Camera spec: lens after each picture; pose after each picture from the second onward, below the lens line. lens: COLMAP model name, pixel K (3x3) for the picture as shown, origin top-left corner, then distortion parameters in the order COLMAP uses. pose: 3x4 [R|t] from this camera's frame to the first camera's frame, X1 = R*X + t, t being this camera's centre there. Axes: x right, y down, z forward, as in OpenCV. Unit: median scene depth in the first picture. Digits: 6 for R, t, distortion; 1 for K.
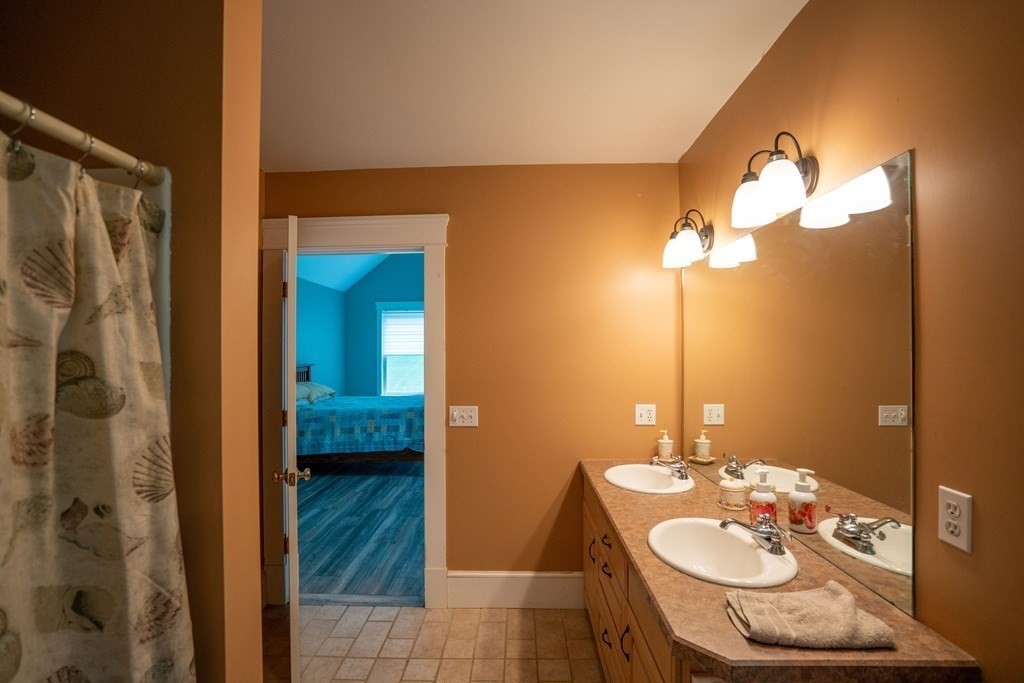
lens RADIAL K [[470.6, 0, 509.7], [0, 470.6, 344.9], [0, 0, 1]] dist [-0.000604, -0.000002]
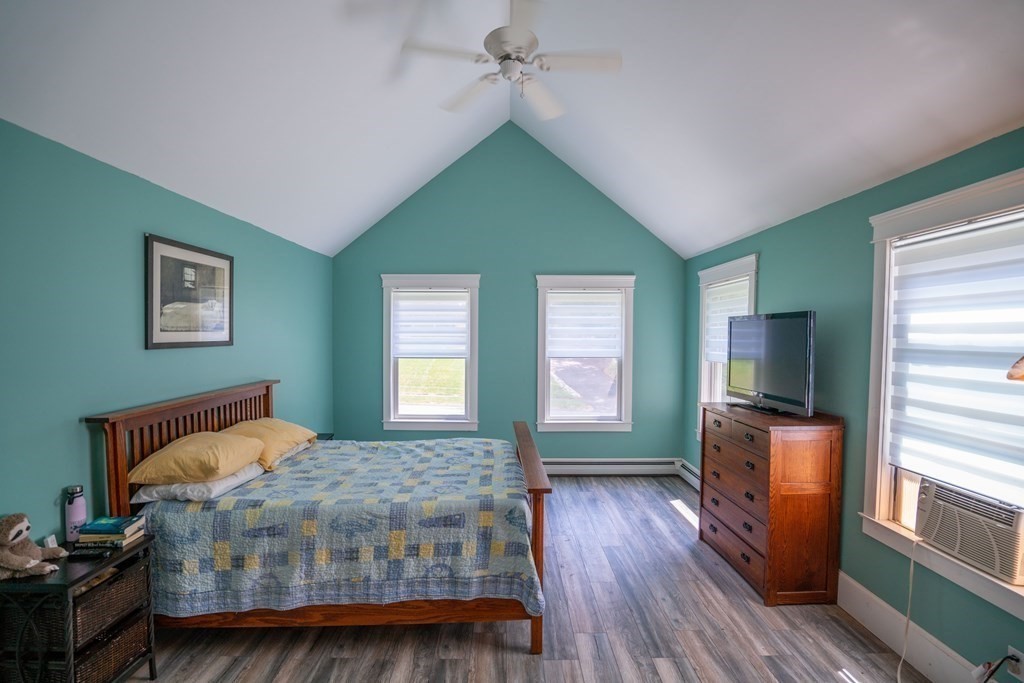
lens RADIAL K [[470.6, 0, 514.4], [0, 470.6, 346.6], [0, 0, 1]] dist [-0.000604, -0.000002]
pose [[0.999356, 0.005239, 0.035495, -0.202159], [-0.006664, 0.999171, 0.040150, -0.031609], [-0.035255, -0.040360, 0.998563, 0.562080]]
